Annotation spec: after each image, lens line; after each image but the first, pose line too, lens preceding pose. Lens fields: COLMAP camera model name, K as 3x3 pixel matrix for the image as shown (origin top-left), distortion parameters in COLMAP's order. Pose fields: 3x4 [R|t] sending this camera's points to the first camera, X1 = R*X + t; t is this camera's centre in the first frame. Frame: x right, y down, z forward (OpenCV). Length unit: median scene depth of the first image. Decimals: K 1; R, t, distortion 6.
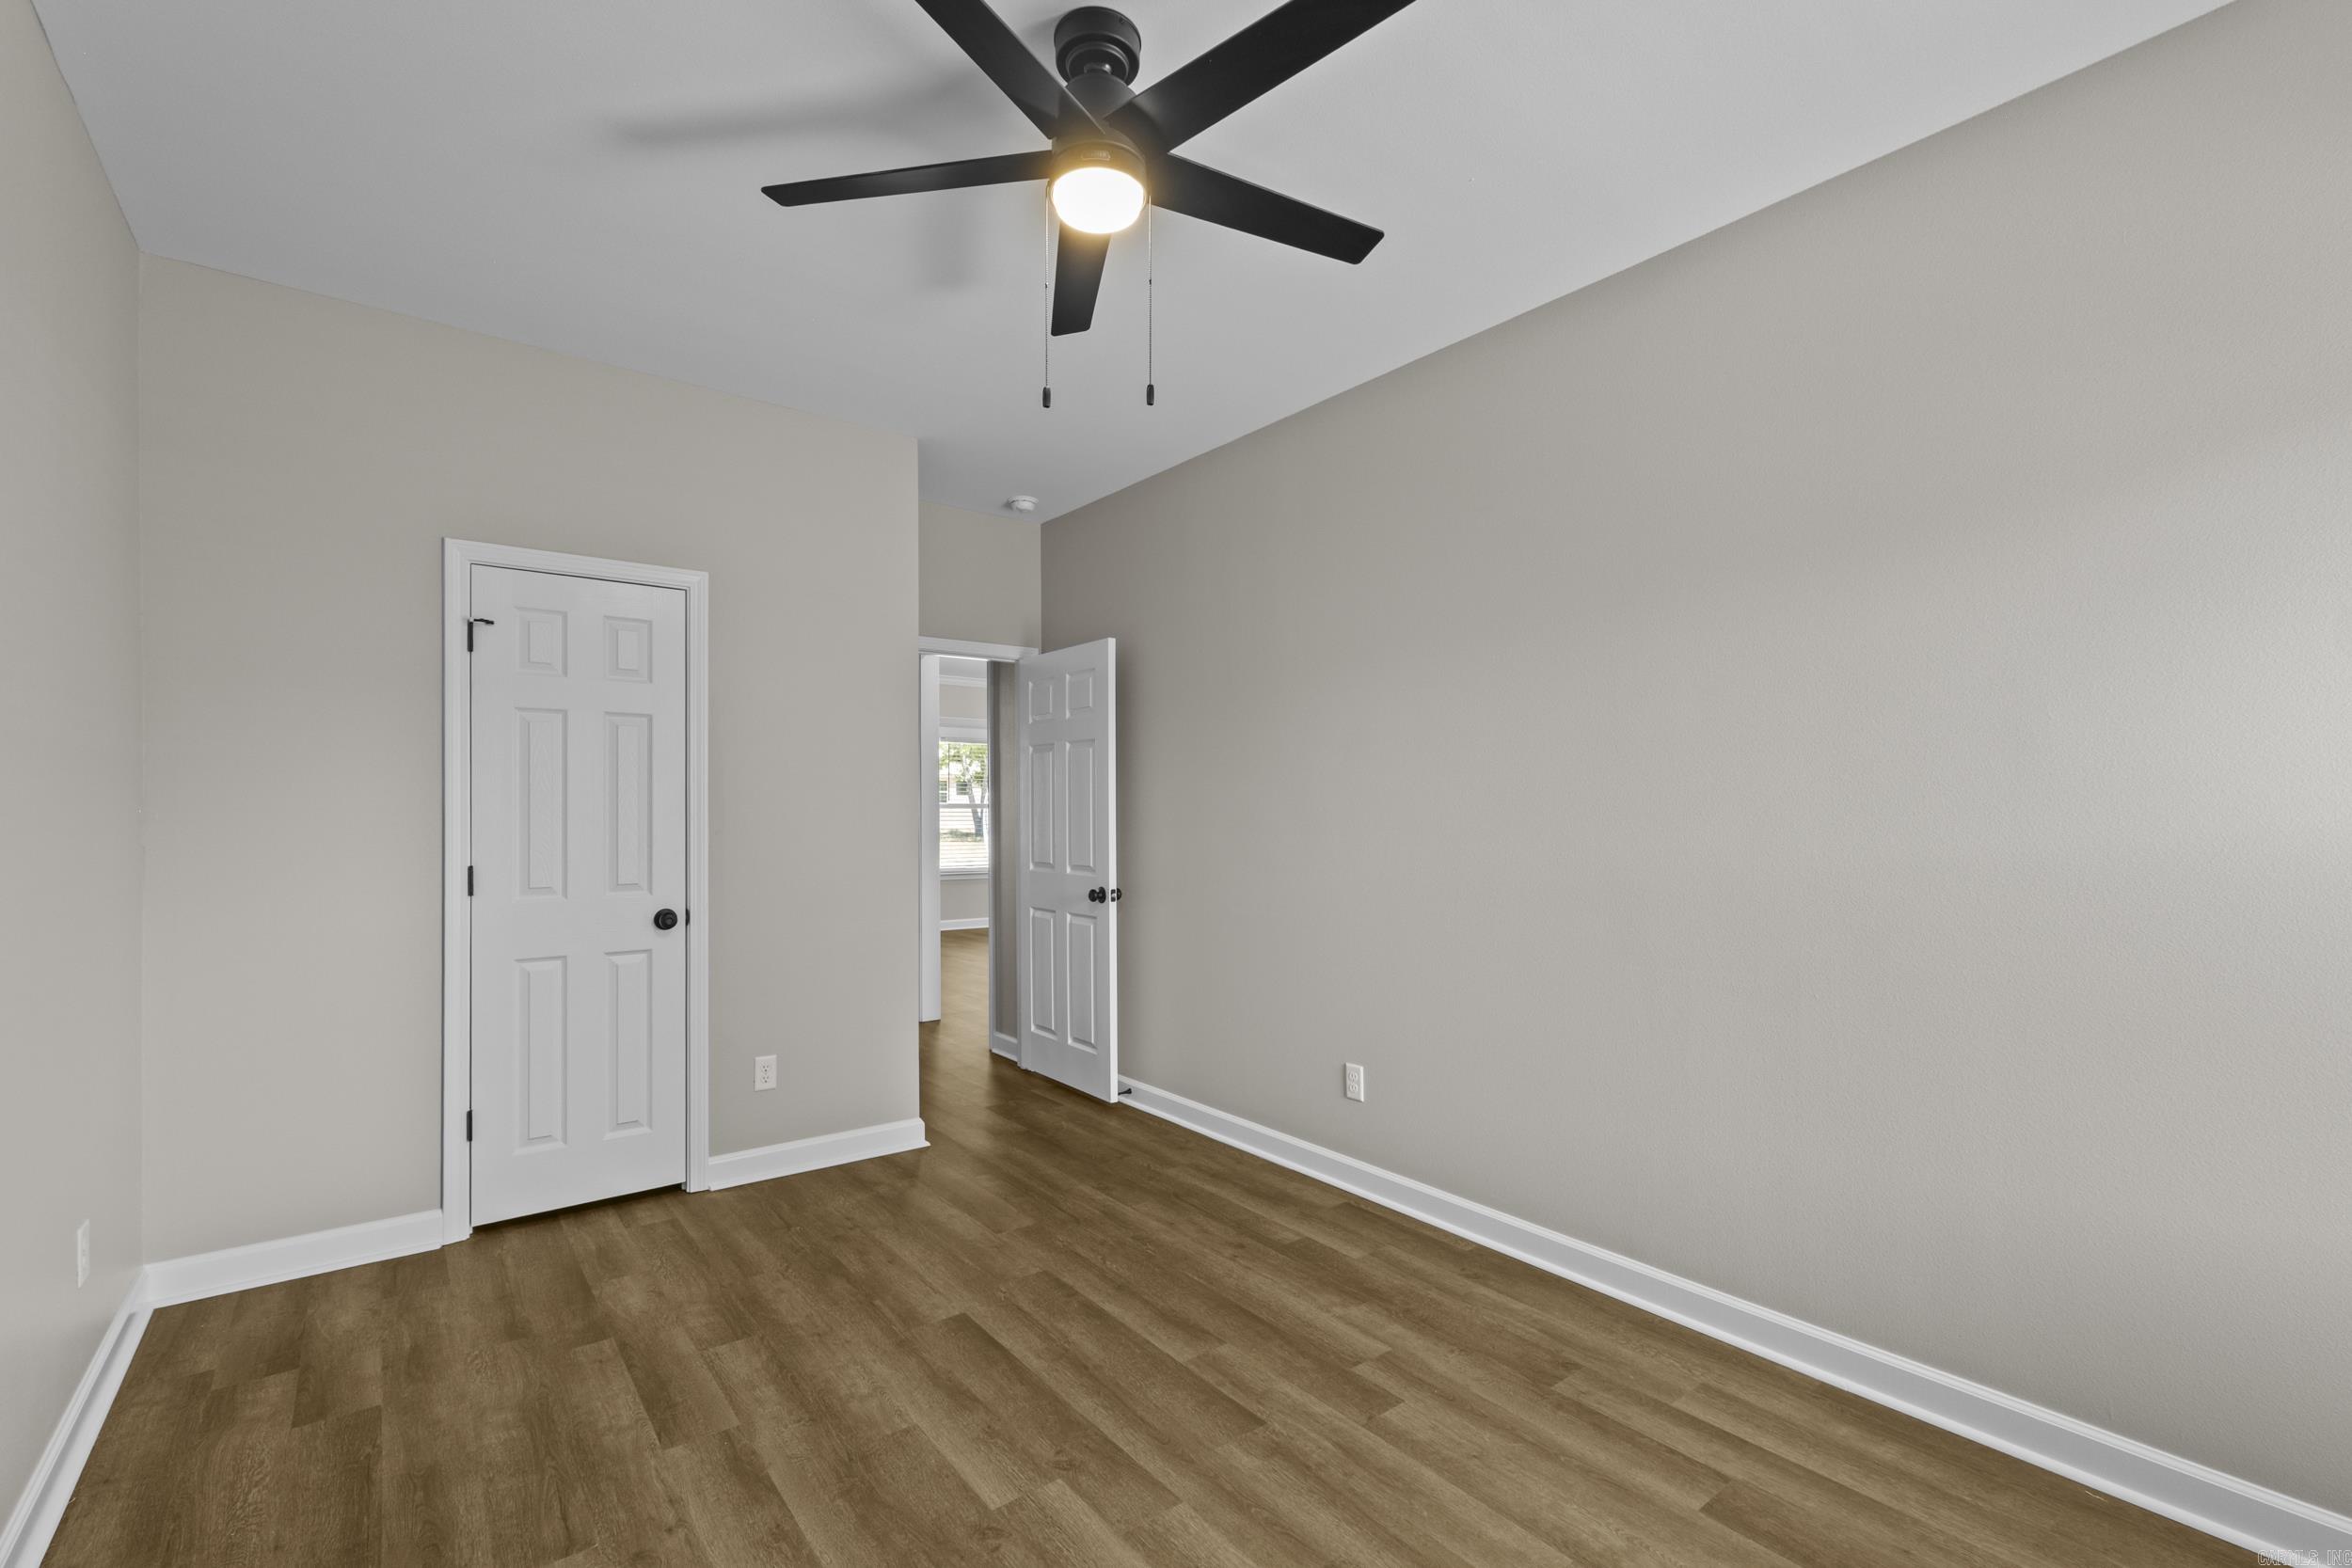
lens RADIAL K [[1010.8, 0, 1179.3], [0, 1010.8, 793.6], [0, 0, 1]] dist [0.004340, 0.000306]
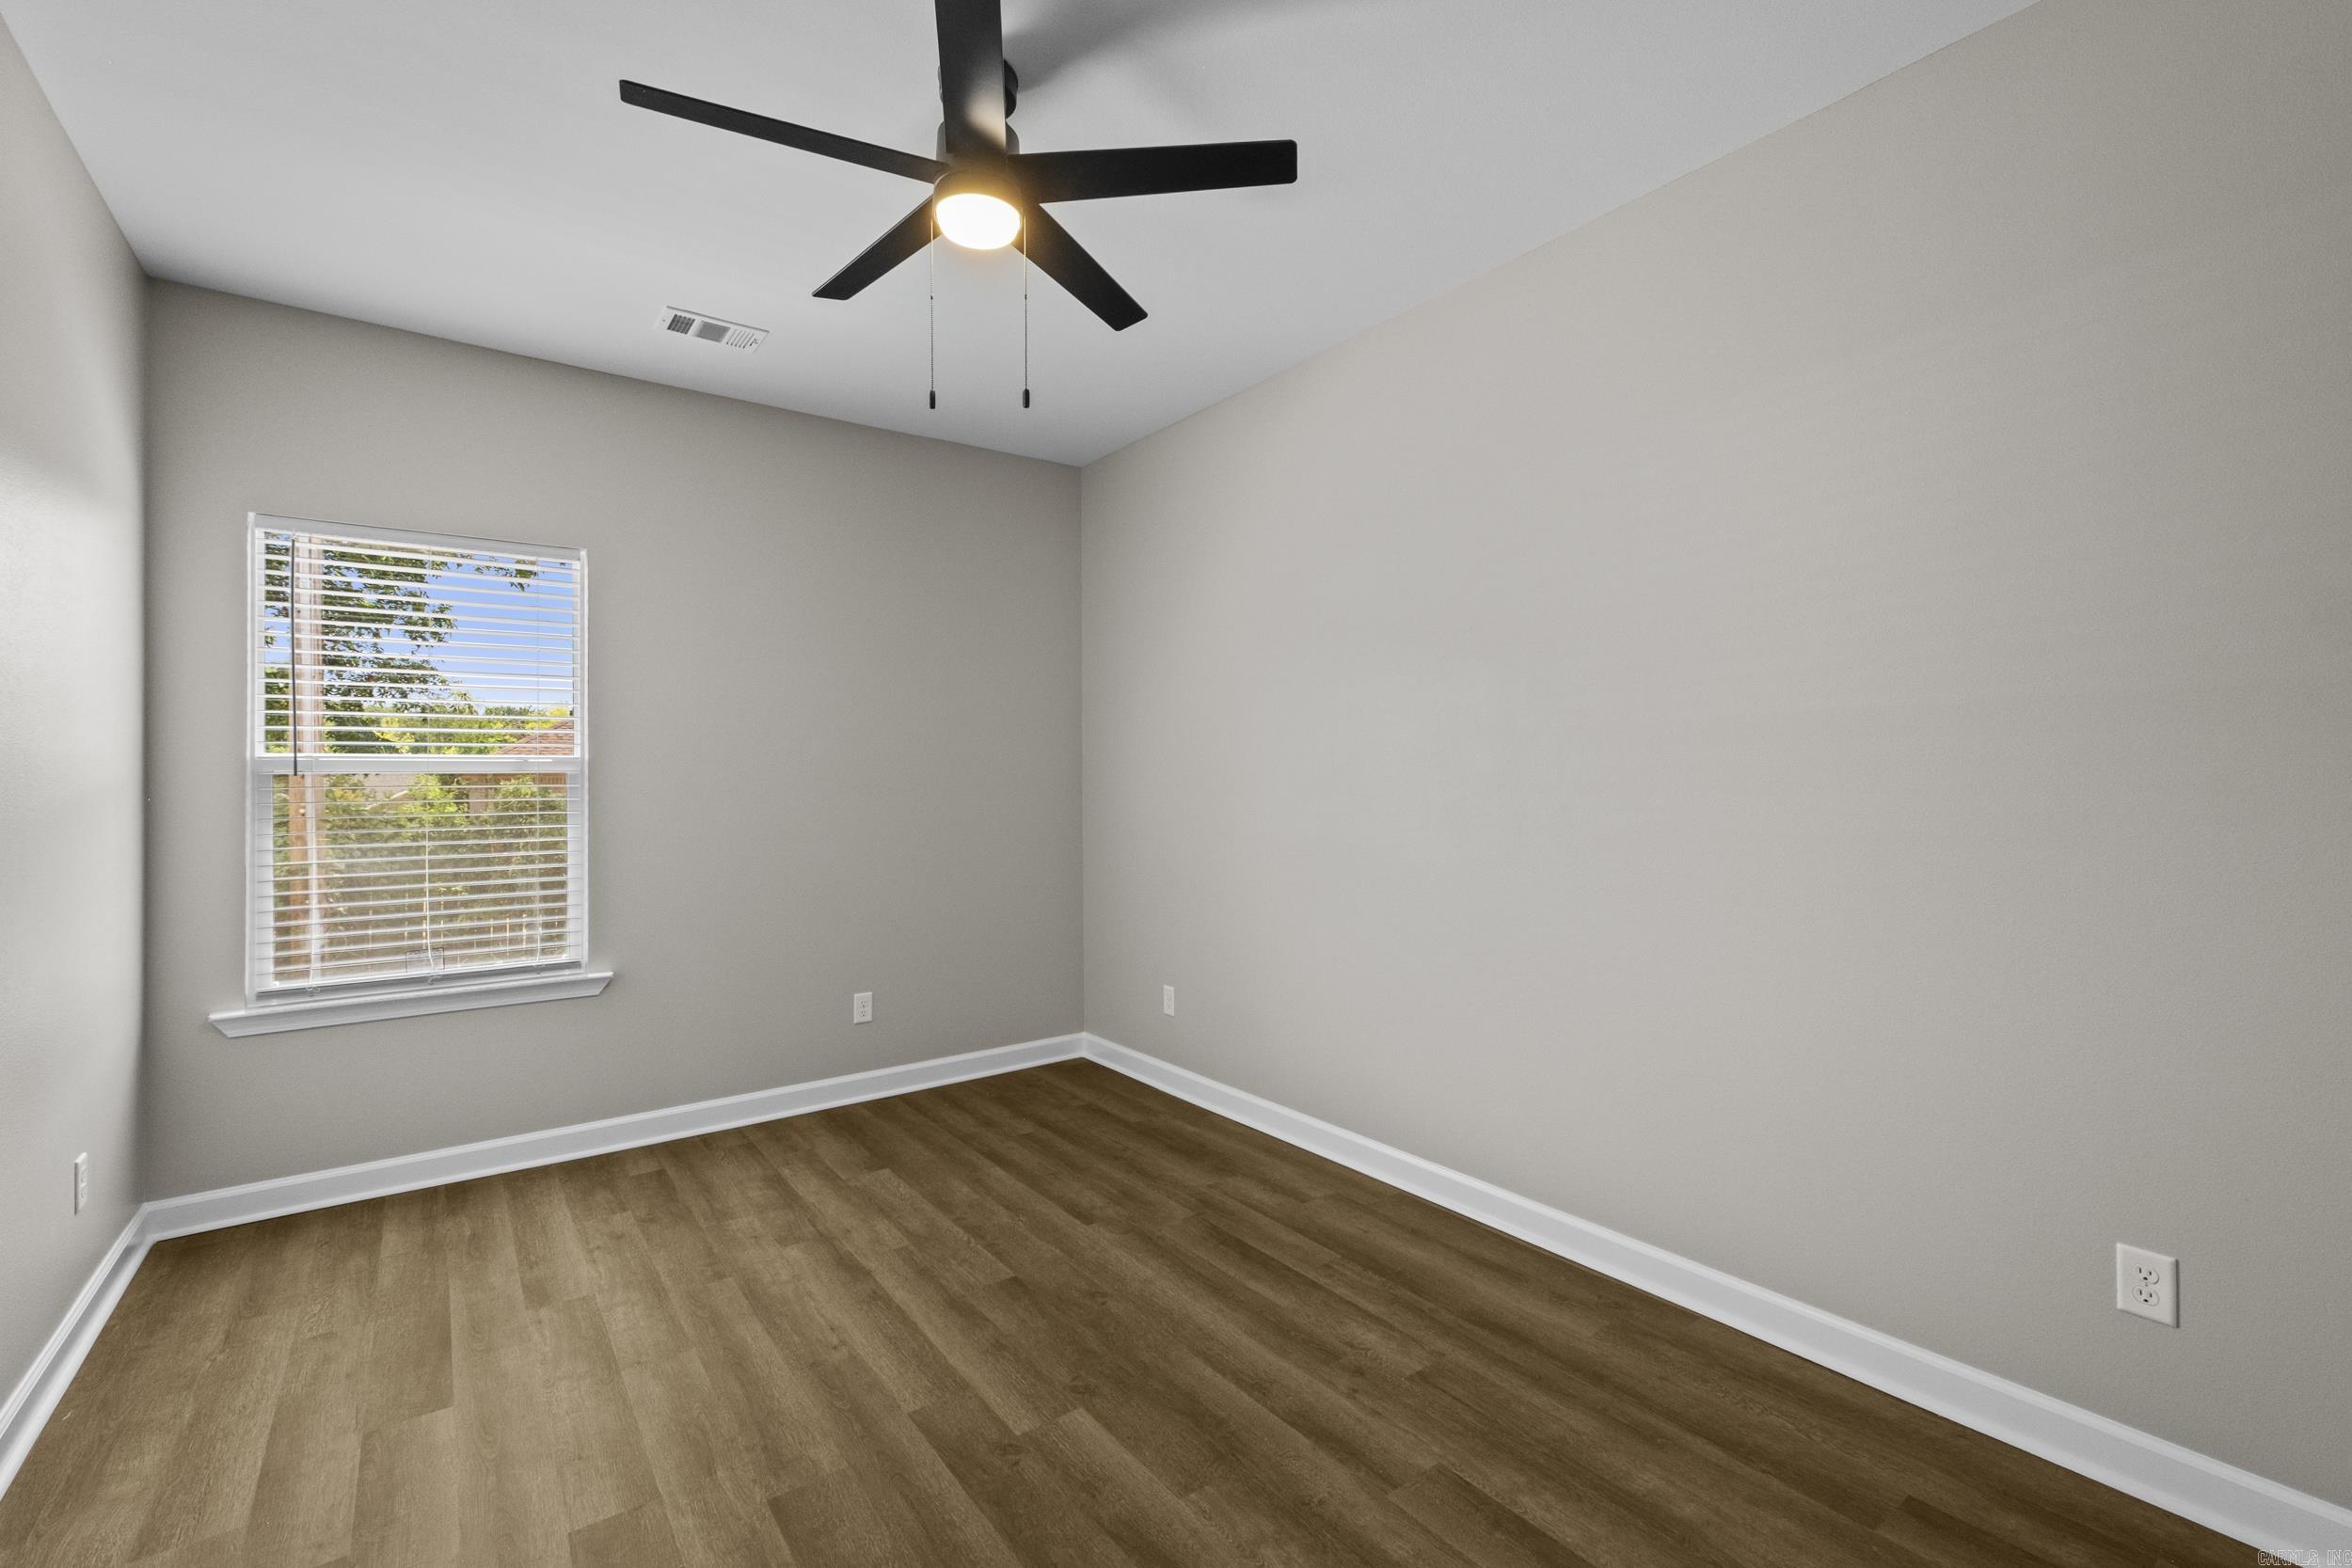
lens RADIAL K [[1010.8, 0, 1174.9], [0, 1010.8, 784.4], [0, 0, 1]] dist [0.004340, 0.000306]
pose [[-0.999547, 0.008364, 0.028921, -0.304821], [0.008017, 0.999895, -0.012110, 0.037748], [-0.029019, -0.011873, -0.999508, 1.981774]]
